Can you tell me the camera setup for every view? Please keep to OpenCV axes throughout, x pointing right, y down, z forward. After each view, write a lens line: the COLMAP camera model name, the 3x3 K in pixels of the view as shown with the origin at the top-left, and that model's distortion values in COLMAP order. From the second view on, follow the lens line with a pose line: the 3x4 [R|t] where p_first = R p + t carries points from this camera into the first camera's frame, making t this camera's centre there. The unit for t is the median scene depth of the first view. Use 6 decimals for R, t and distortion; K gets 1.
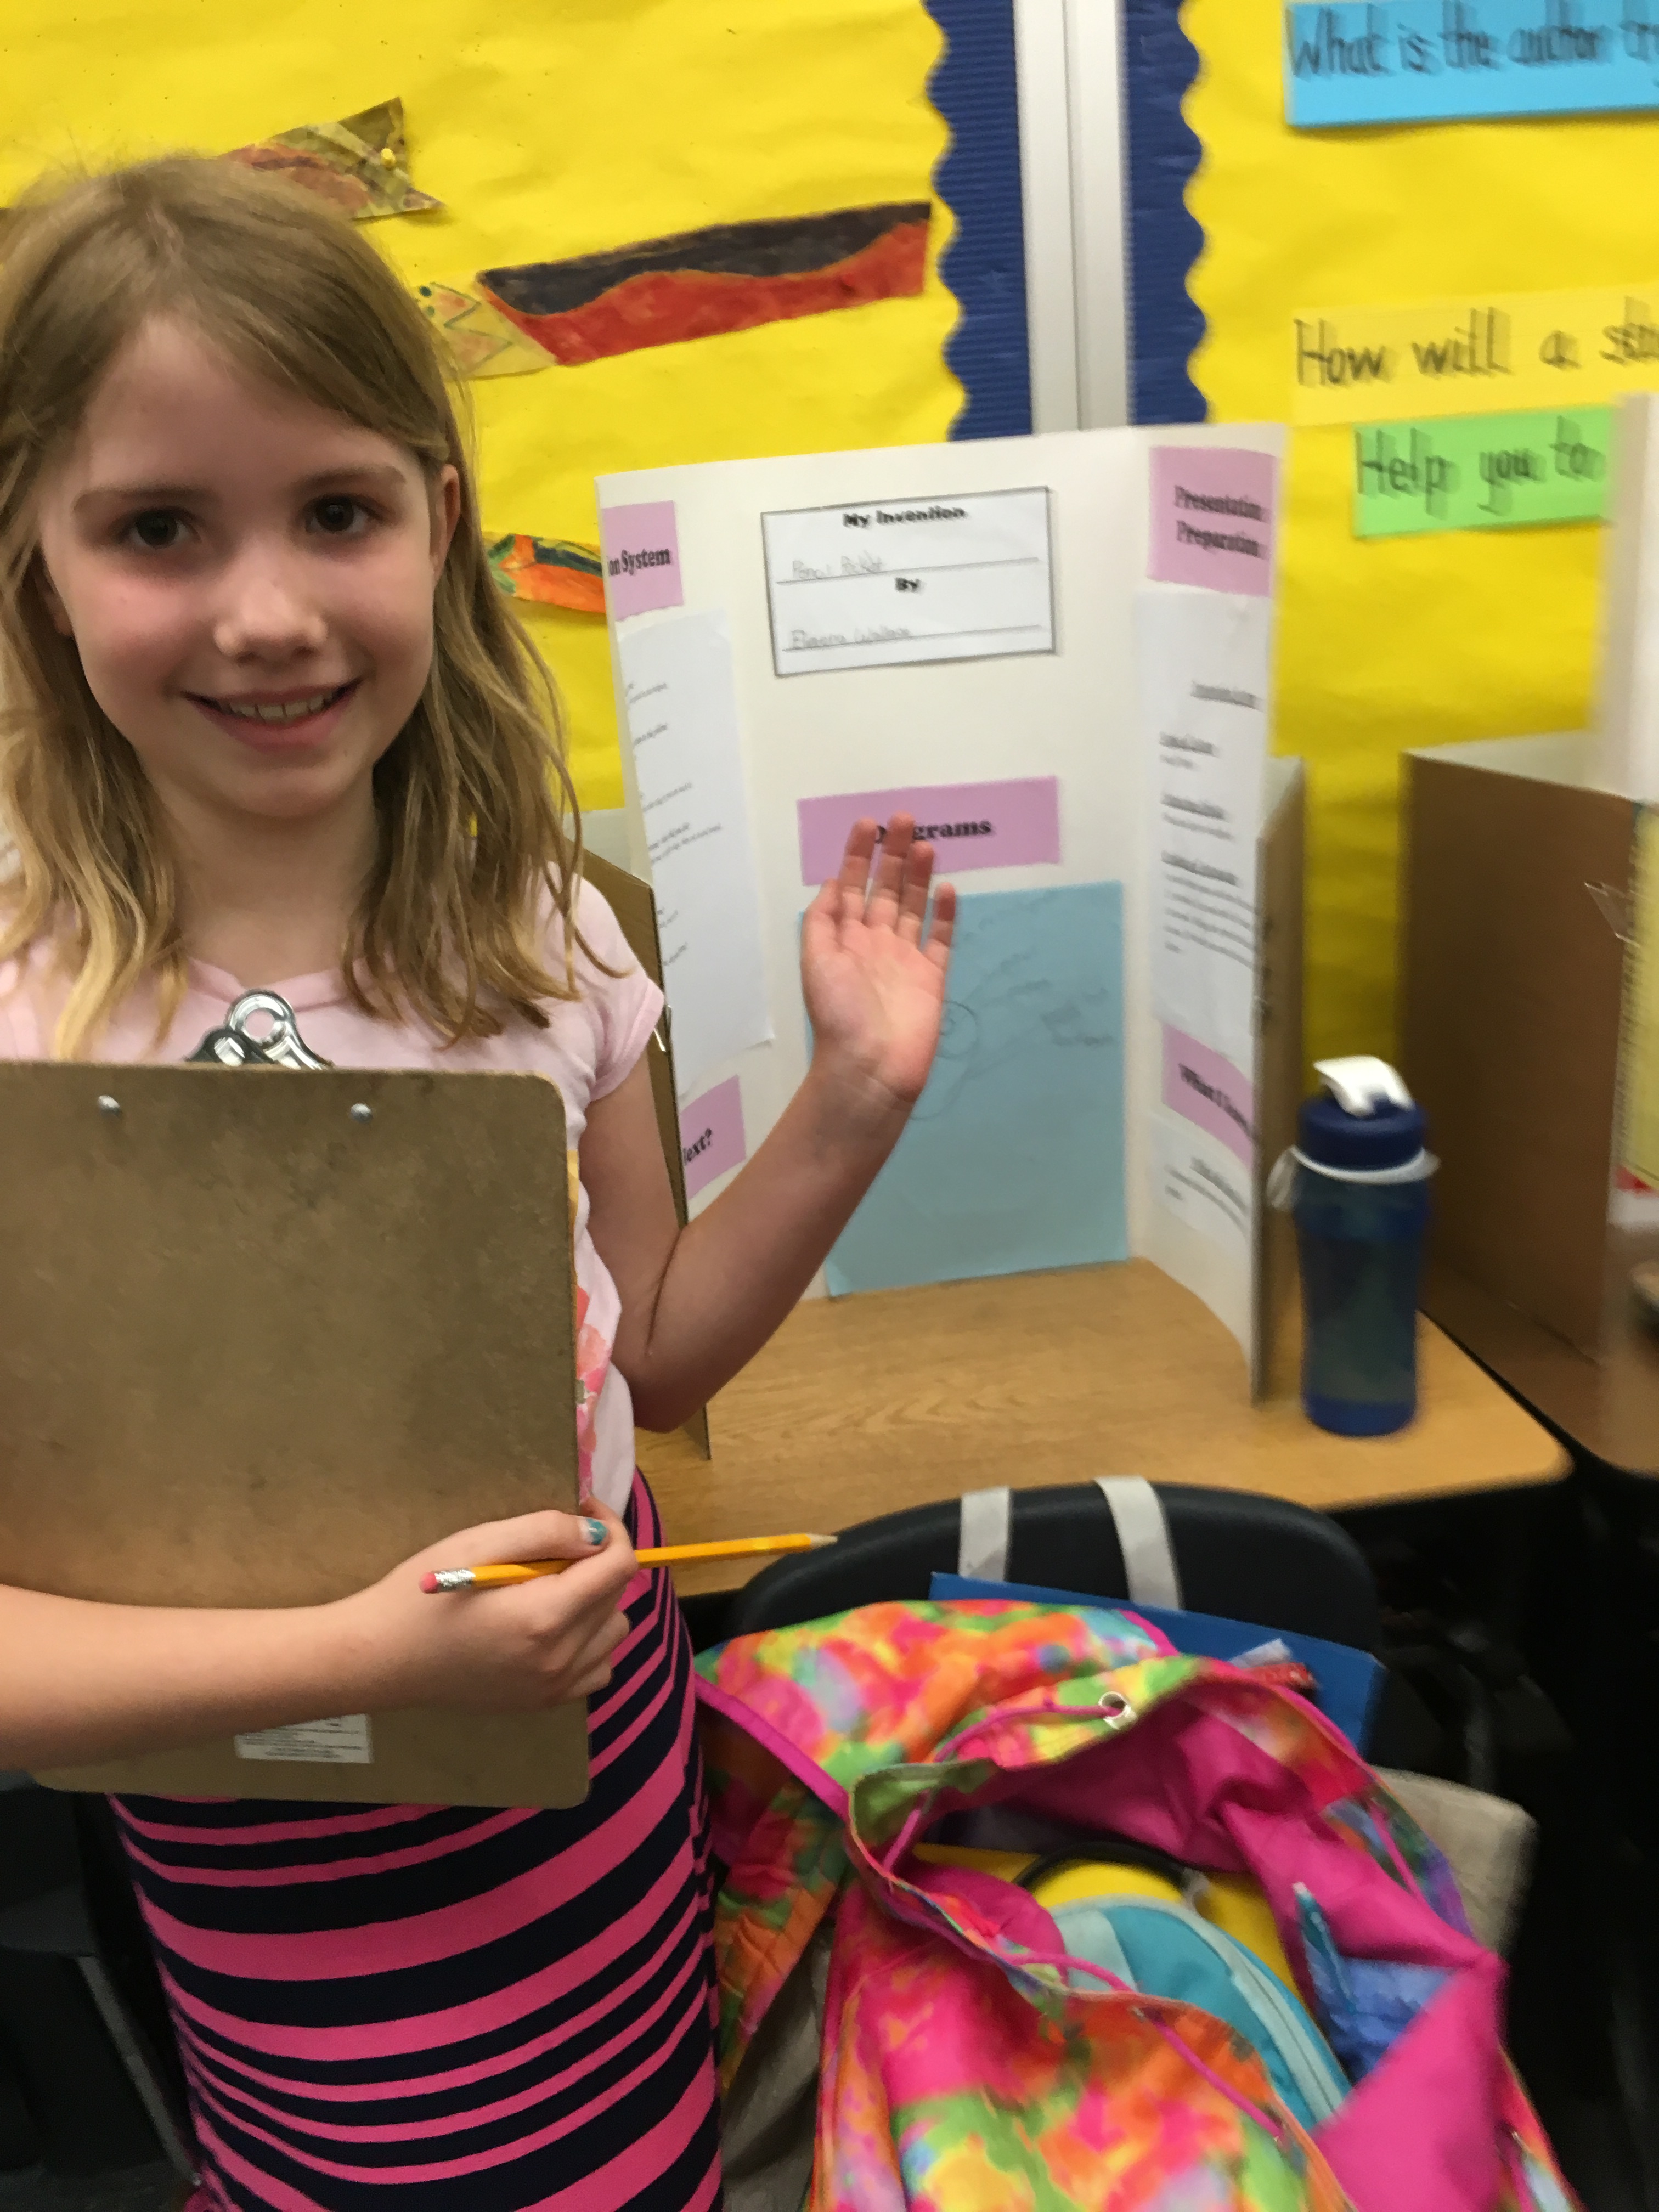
lens RADIAL K [[1823.6, 0, 829.5], [0, 1823.6, 1106.0], [0, 0, 1]] dist [0.051840, -0.079948]
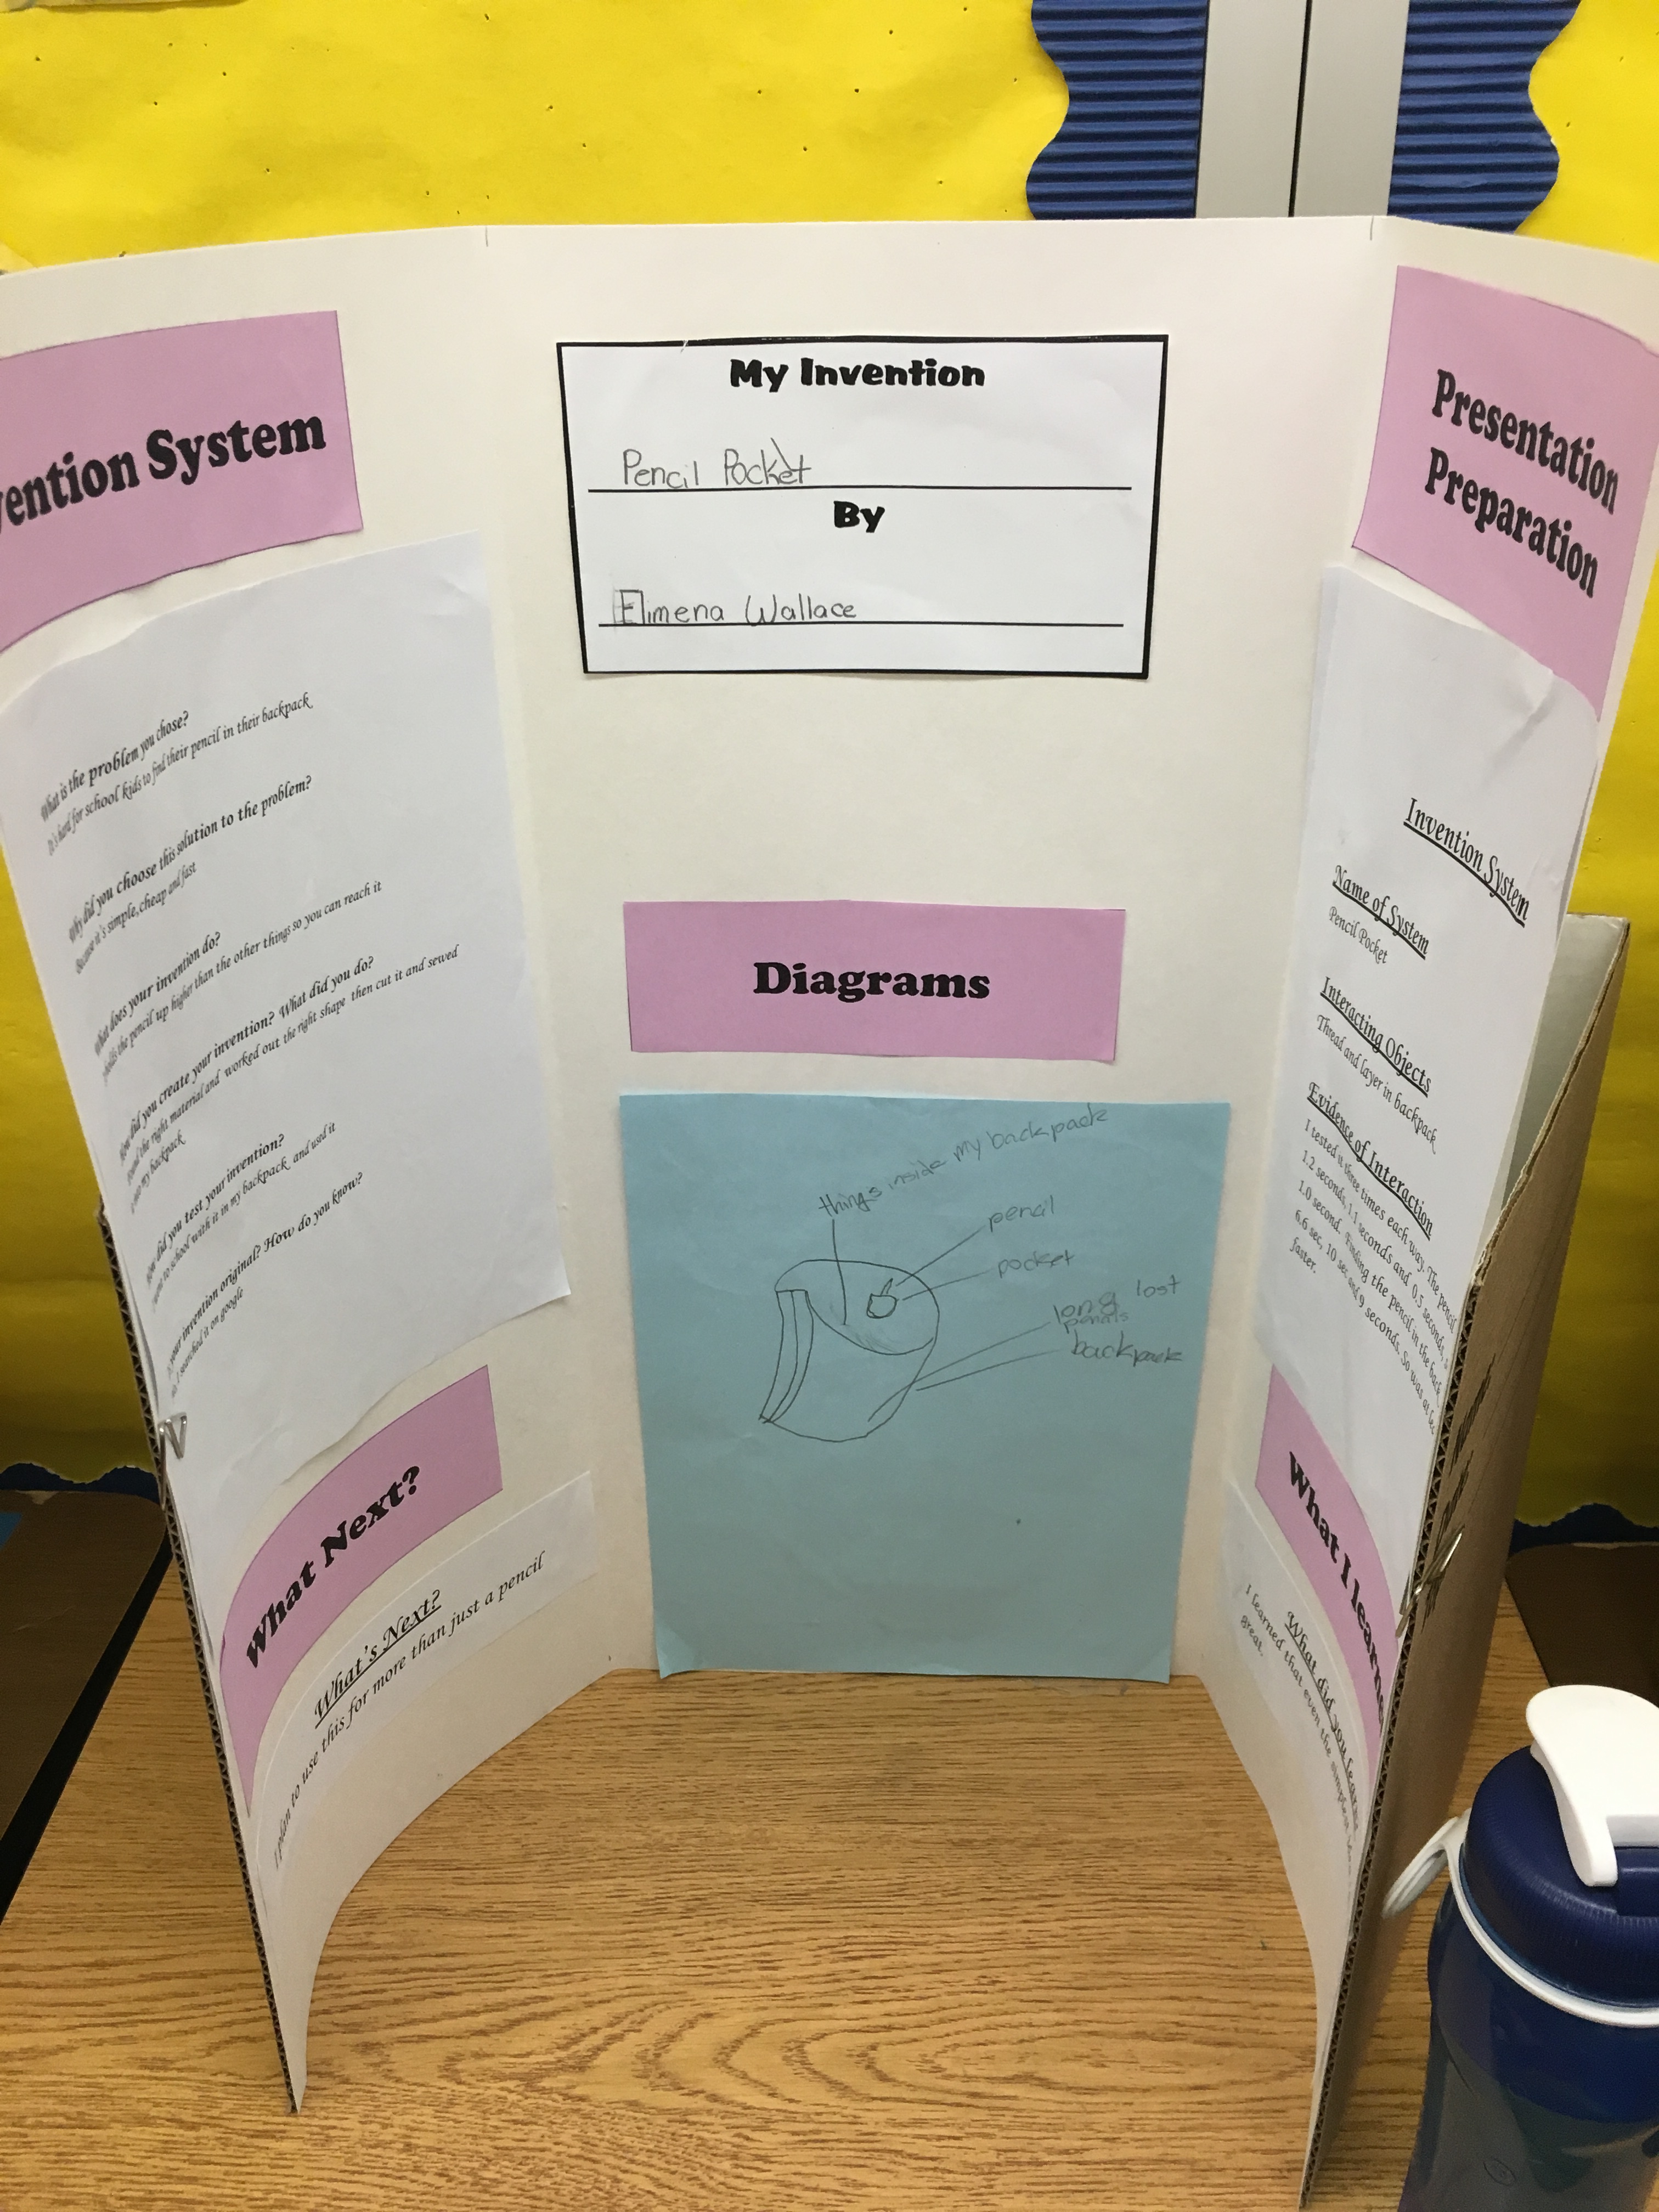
lens RADIAL K [[1823.6, 0, 829.5], [0, 1823.6, 1106.0], [0, 0, 1]] dist [0.051840, -0.079948]
pose [[0.984284, 0.133015, -0.116158, 0.114086], [-0.114259, 0.981219, 0.155417, -0.205054], [0.134649, -0.139703, 0.980996, 0.494475]]
